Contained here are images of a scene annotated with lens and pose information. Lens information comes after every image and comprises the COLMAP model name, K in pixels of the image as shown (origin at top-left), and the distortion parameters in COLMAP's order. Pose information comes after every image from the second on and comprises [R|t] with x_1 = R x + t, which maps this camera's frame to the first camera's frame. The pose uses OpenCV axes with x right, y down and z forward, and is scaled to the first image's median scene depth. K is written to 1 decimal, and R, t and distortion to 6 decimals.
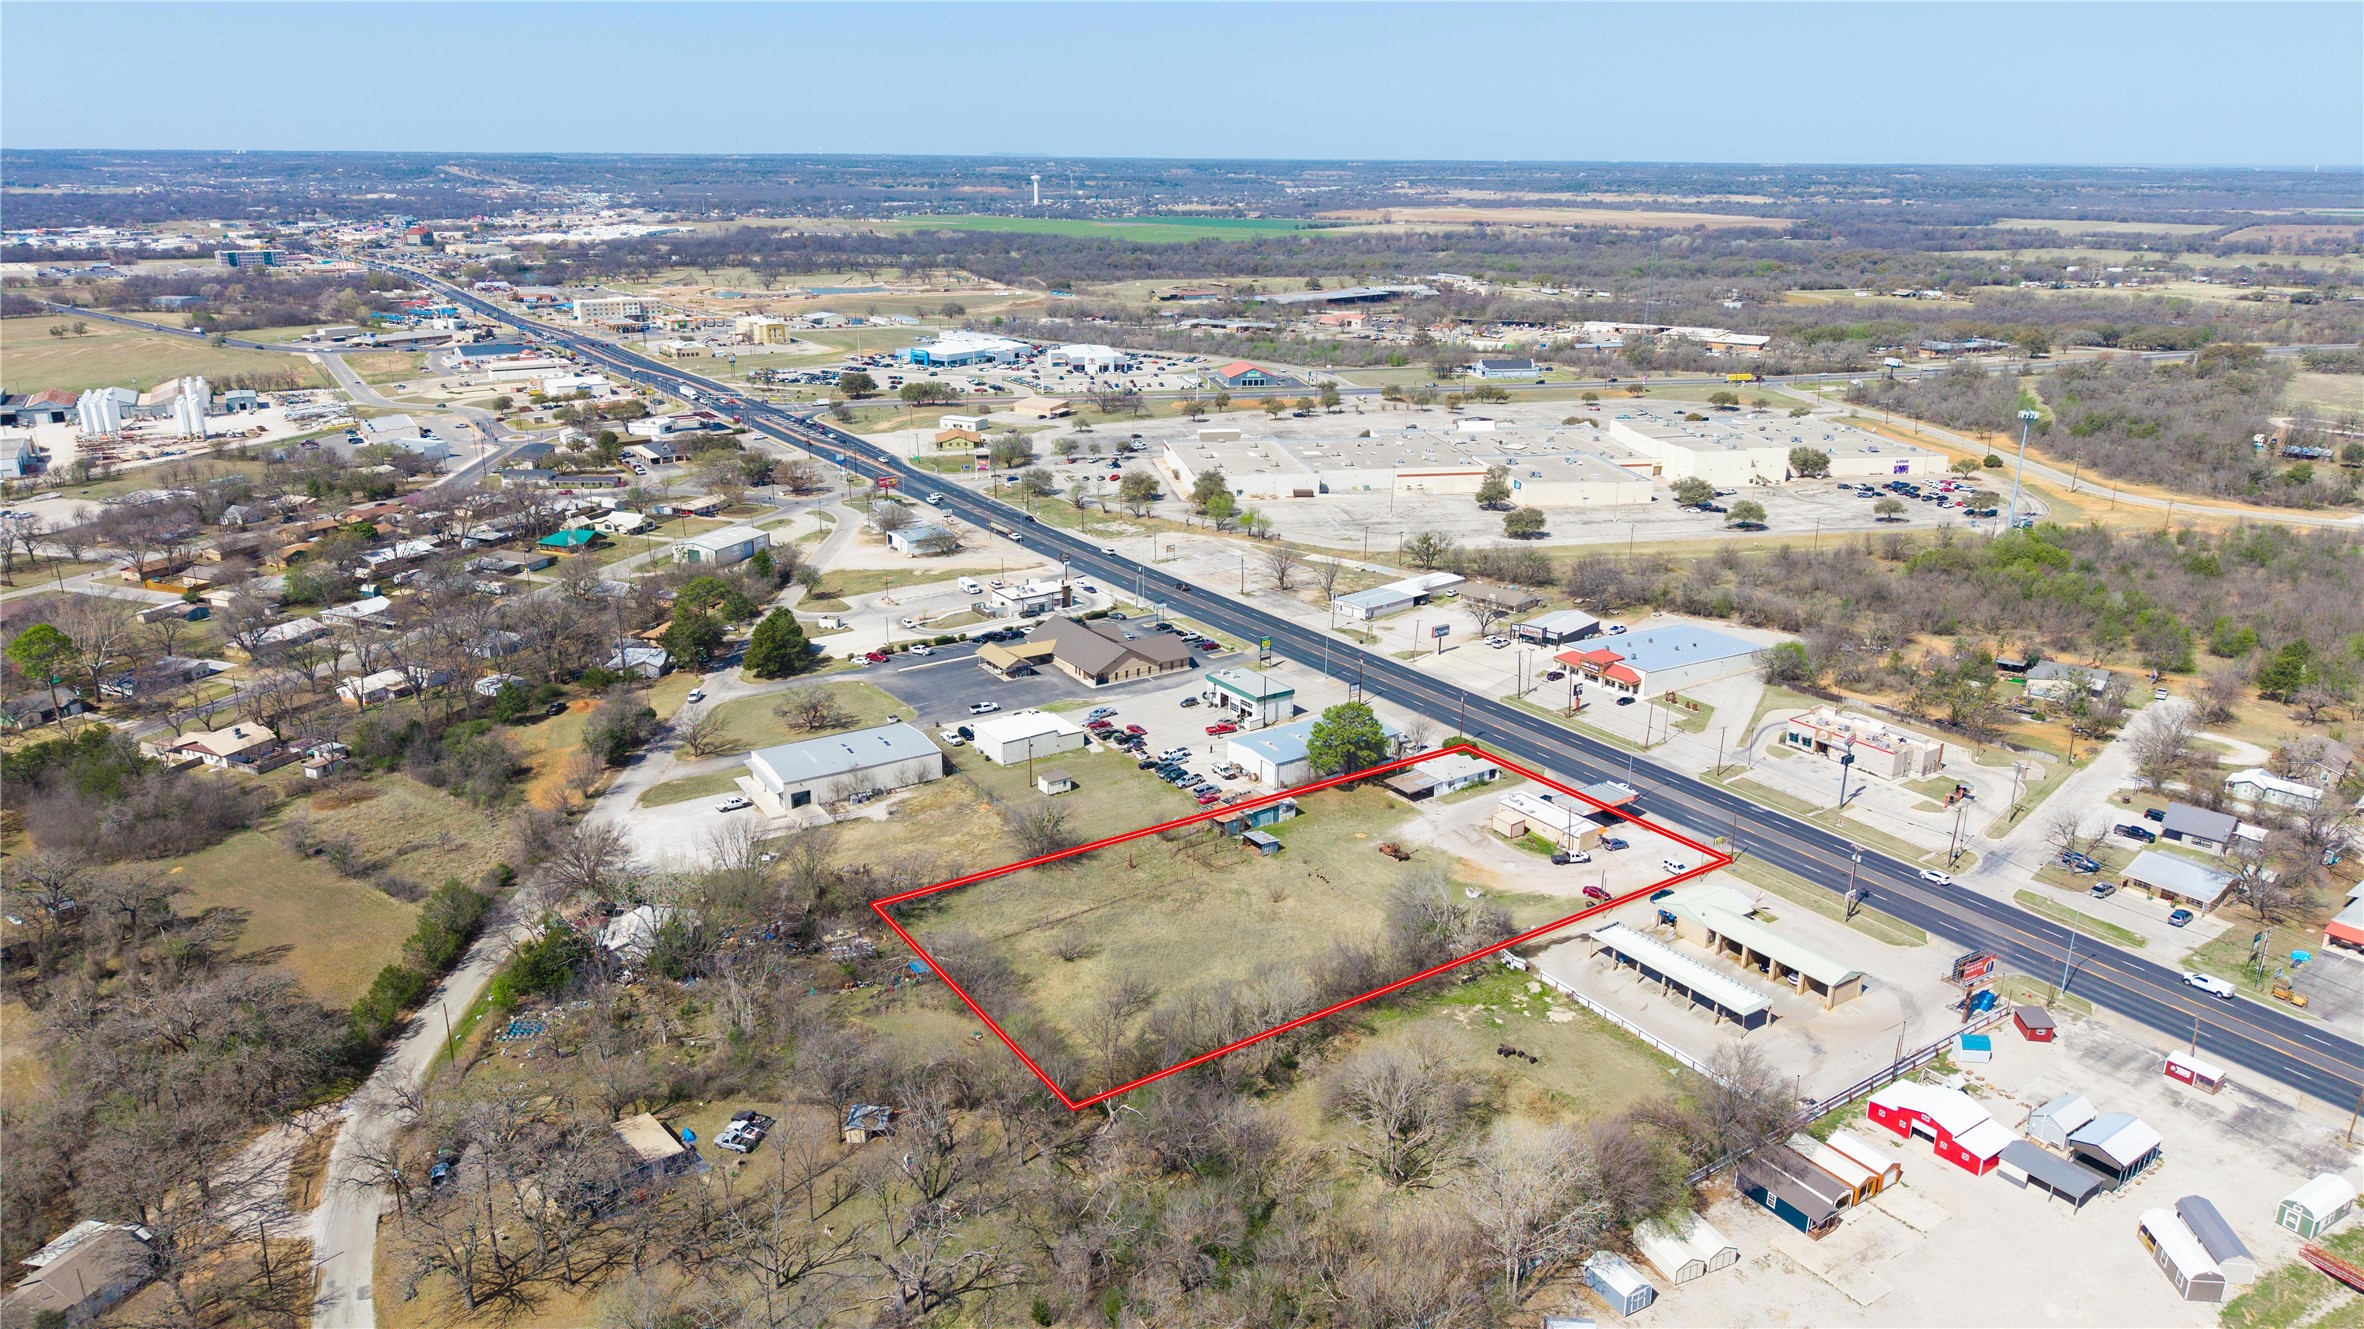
lens RADIAL K [[1572.0, 0, 1179.9], [0, 1572.0, 671.3], [0, 0, 1]] dist [0.055307, -0.069292]
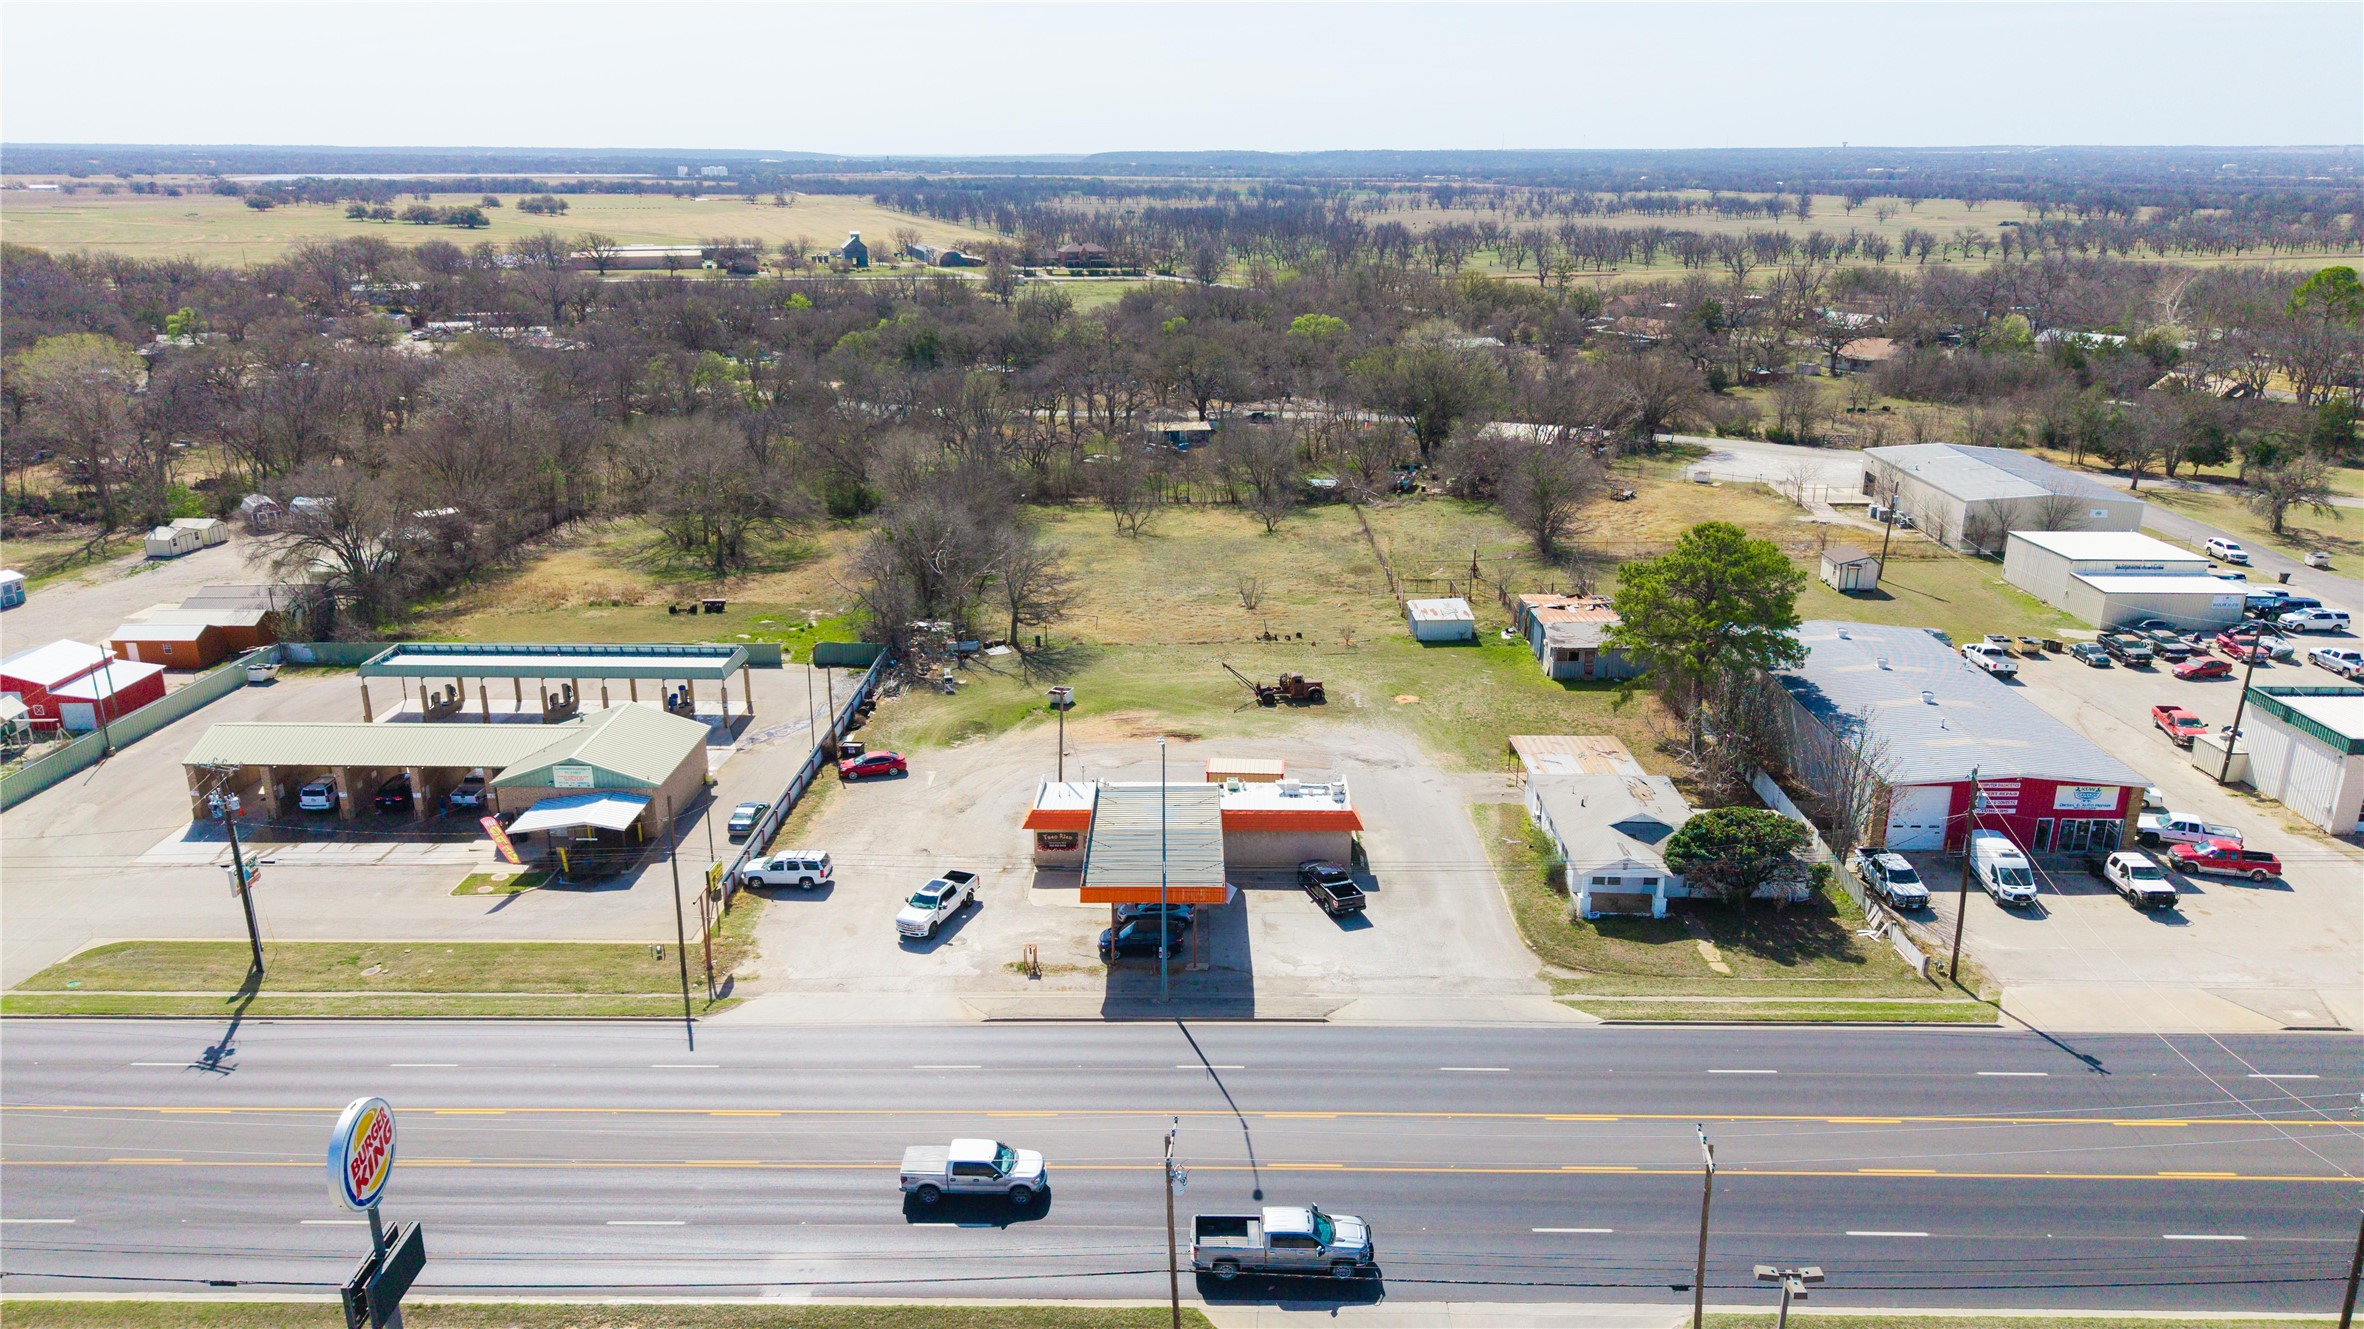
lens RADIAL K [[1572.0, 0, 1179.9], [0, 1572.0, 671.3], [0, 0, 1]] dist [0.055307, -0.069292]
pose [[-0.572600, 0.248427, -0.781290, 0.477069], [-0.258404, 0.849721, 0.459567, -0.088297], [0.778047, 0.465036, -0.422356, 1.079846]]
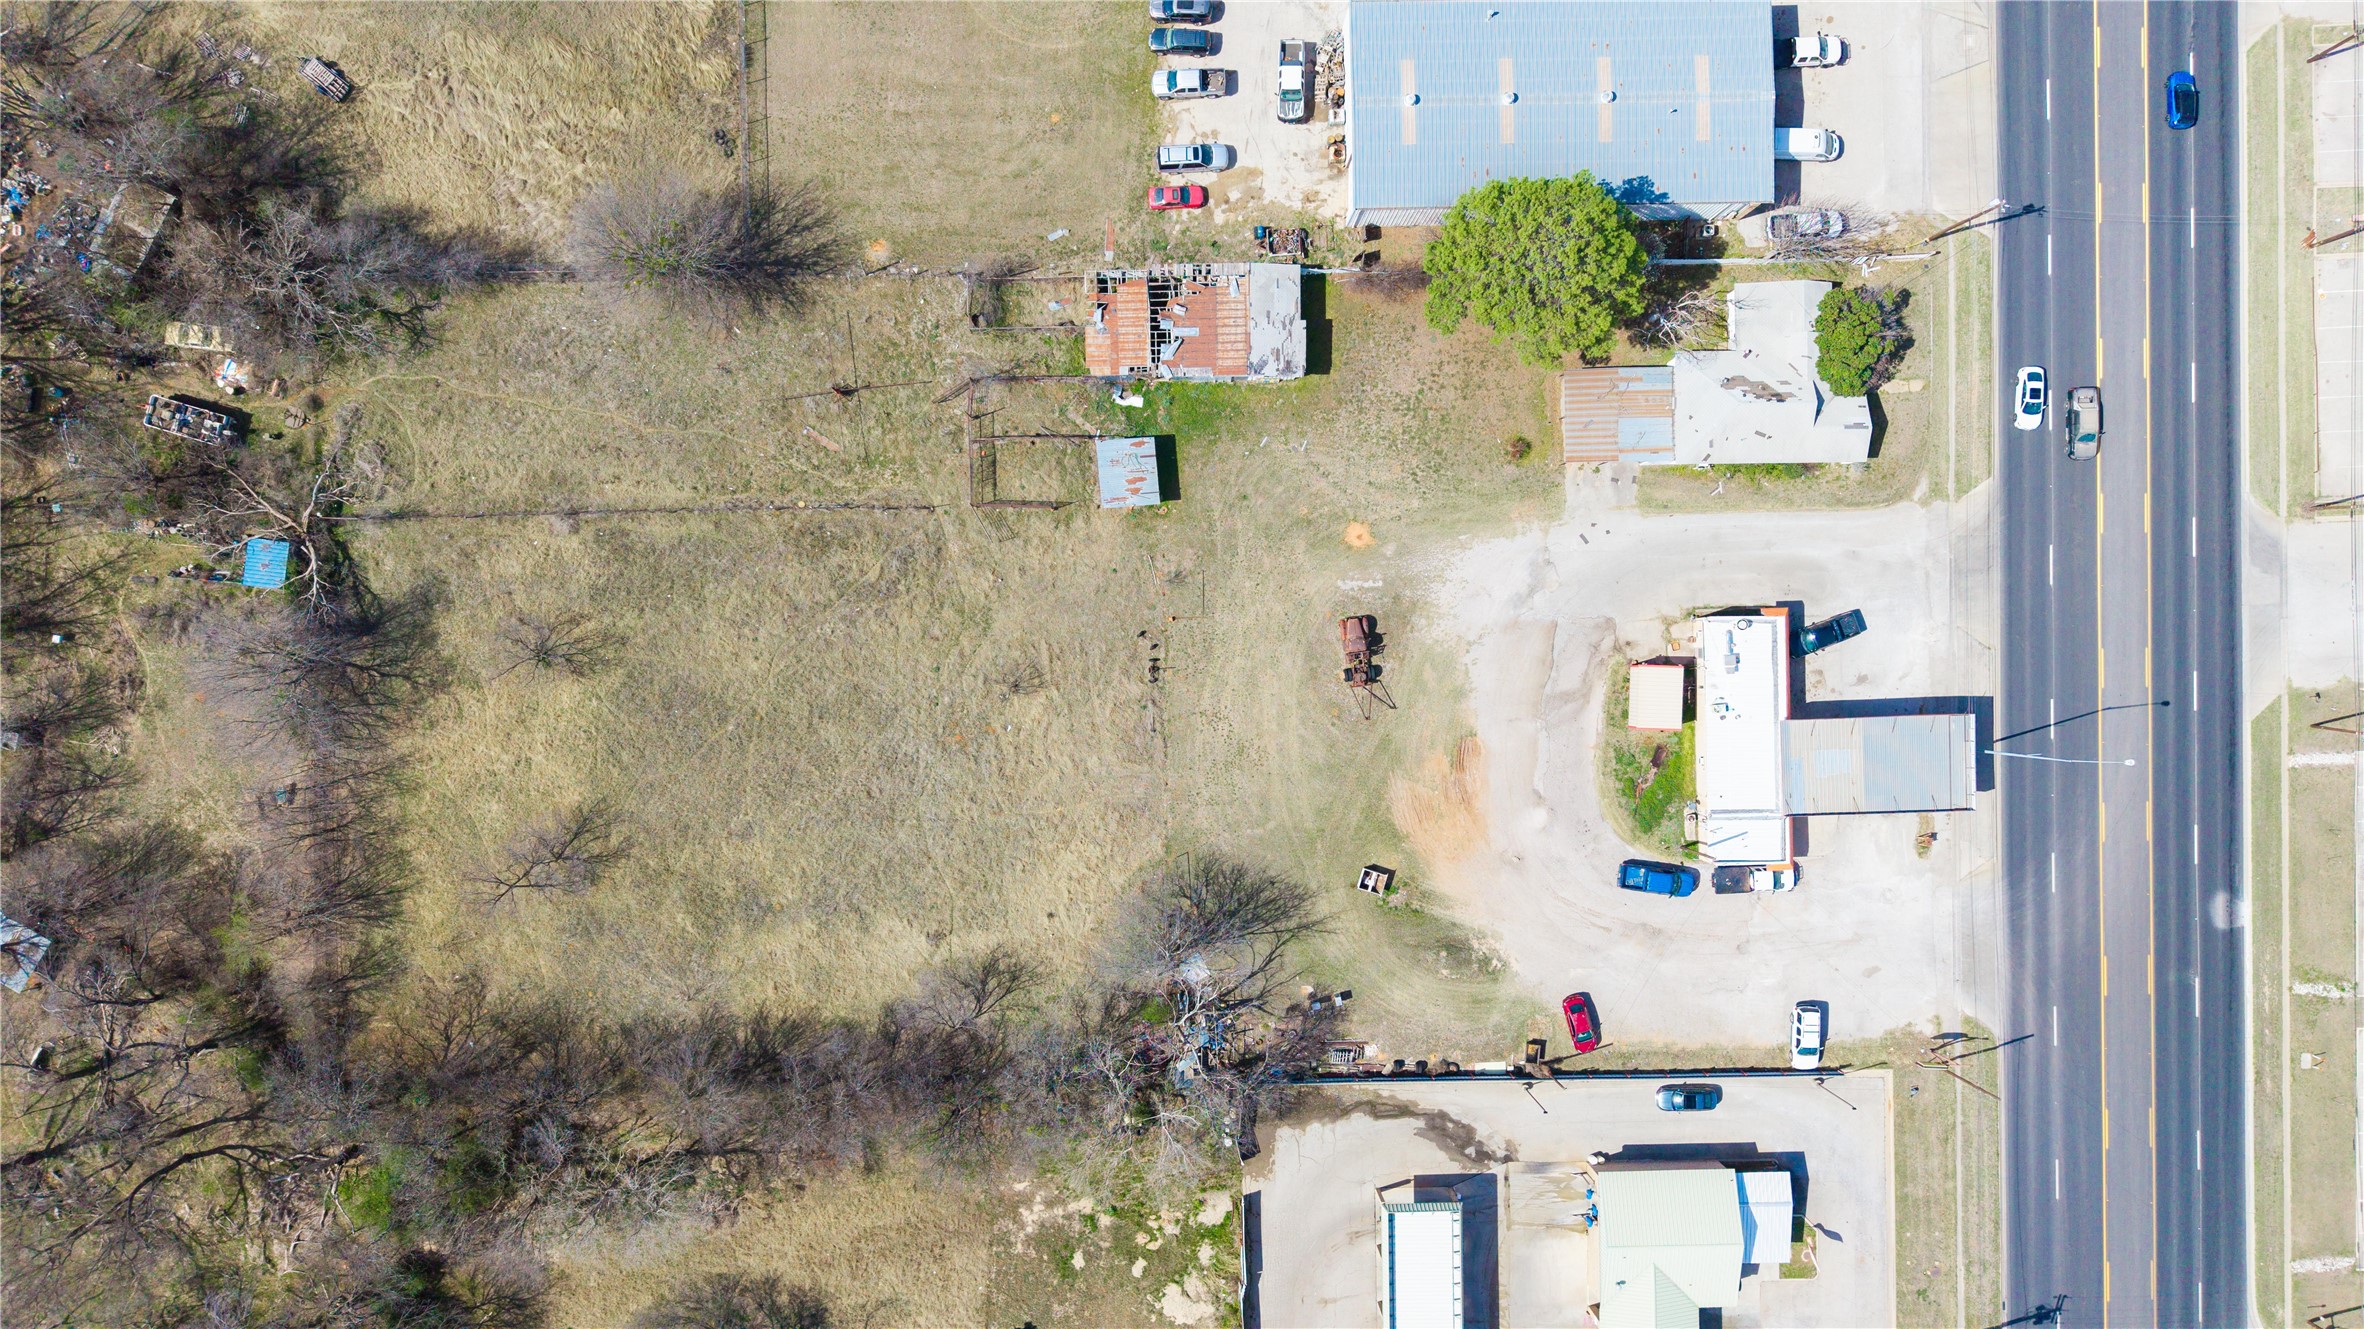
lens RADIAL K [[1572.0, 0, 1179.9], [0, 1572.0, 671.3], [0, 0, 1]] dist [0.055307, -0.069292]
pose [[0.839636, 0.542787, 0.019832, 0.079173], [-0.187773, 0.255817, 0.948314, -0.288851], [0.509659, -0.799963, 0.316714, 0.759768]]
